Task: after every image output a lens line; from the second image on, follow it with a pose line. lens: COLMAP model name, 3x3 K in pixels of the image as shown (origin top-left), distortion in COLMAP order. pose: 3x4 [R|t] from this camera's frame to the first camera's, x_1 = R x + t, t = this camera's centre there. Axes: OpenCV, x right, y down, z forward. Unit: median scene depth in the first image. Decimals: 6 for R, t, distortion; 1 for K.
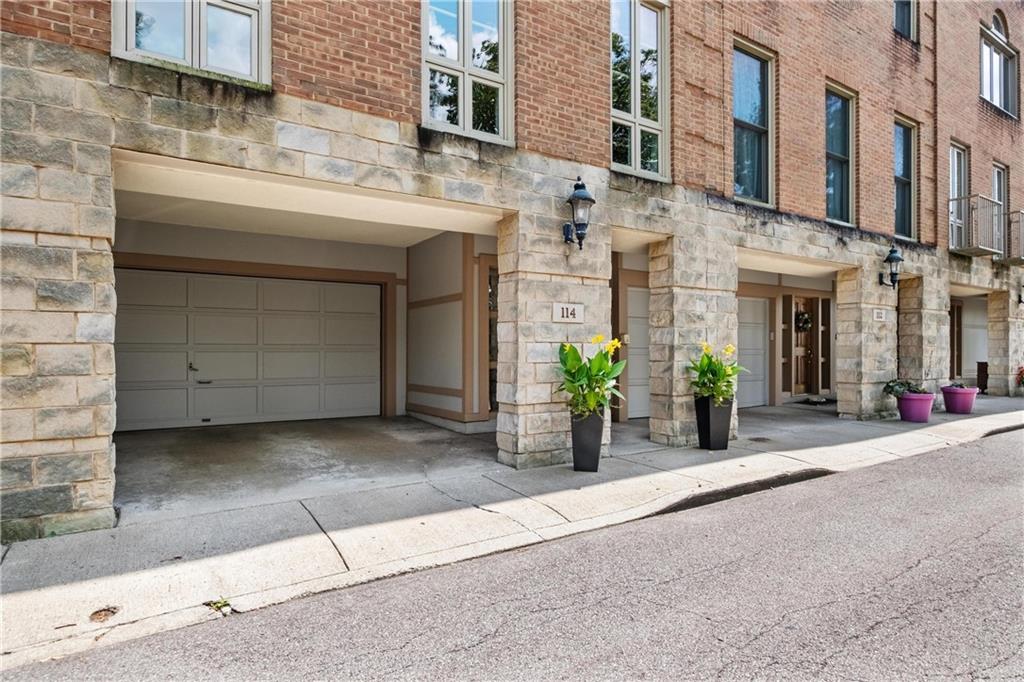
lens RADIAL K [[545.8, 0, 513.1], [0, 545.8, 347.0], [0, 0, 1]] dist [-0.006868, 0.000001]
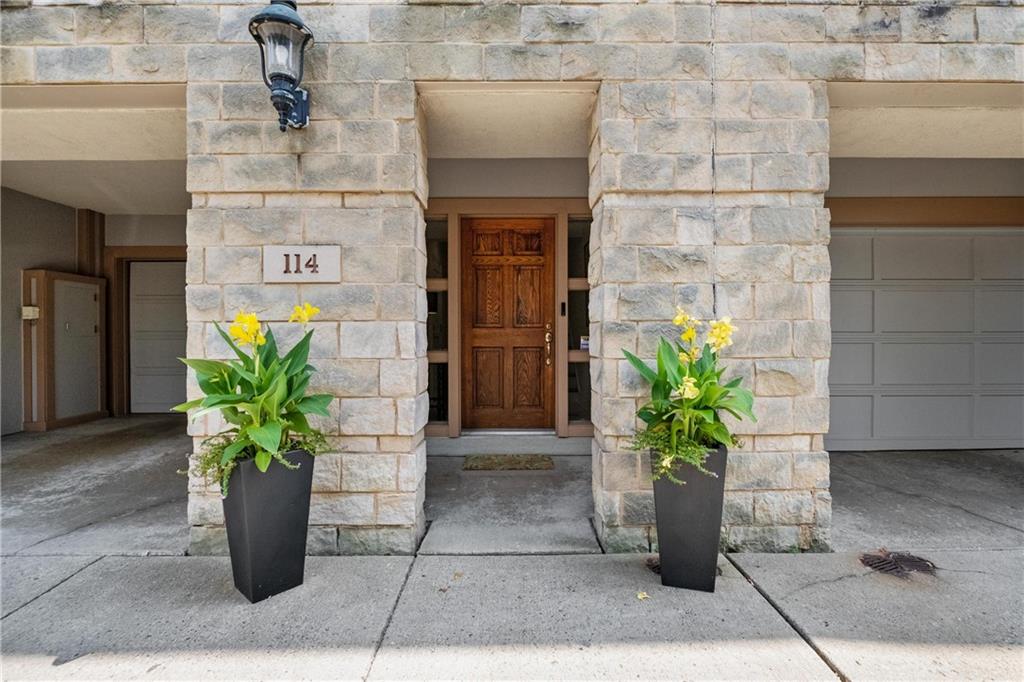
lens RADIAL K [[489.1, 0, 511.7], [0, 489.1, 335.9], [0, 0, 1]] dist [-0.001951, 0.001824]
pose [[0.847653, -0.006702, -0.530509, 0.507768], [0.009023, 0.999958, 0.001784, 0.006541], [0.530474, -0.006298, 0.847678, 0.703221]]
